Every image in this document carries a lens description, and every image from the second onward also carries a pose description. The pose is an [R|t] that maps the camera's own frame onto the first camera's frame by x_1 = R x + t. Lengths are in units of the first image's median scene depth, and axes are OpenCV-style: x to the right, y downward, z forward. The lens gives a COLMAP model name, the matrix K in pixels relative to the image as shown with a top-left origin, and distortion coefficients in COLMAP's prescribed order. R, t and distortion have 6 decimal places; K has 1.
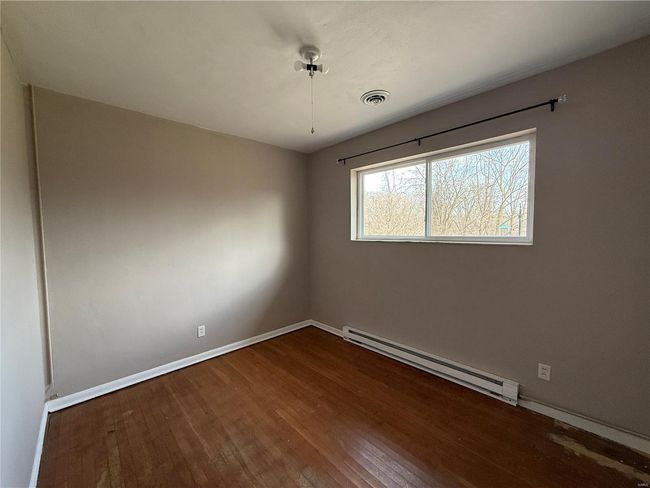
lens RADIAL K [[263.2, 0, 325.0], [0, 263.2, 244.0], [0, 0, 1]] dist [0.093368, 0.000029]
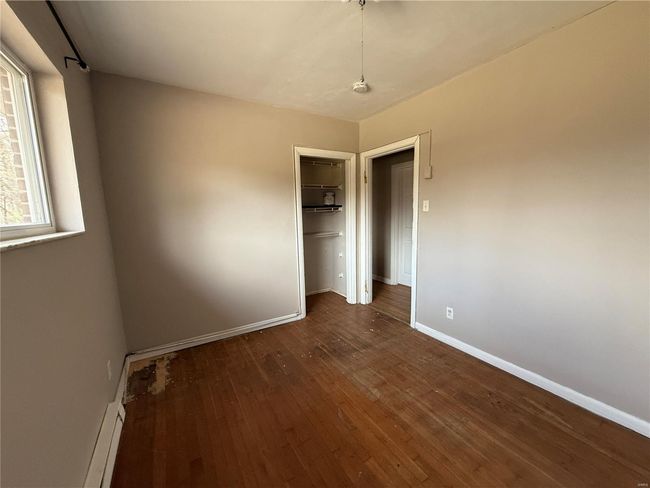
lens RADIAL K [[258.8, 0, 323.4], [0, 258.8, 244.3], [0, 0, 1]] dist [-0.000351, 0.000136]
pose [[-0.974059, 0.009775, 0.226082, -0.100591], [0.051049, 0.982805, 0.177447, -0.066456], [-0.220460, 0.184386, -0.957810, 1.827615]]
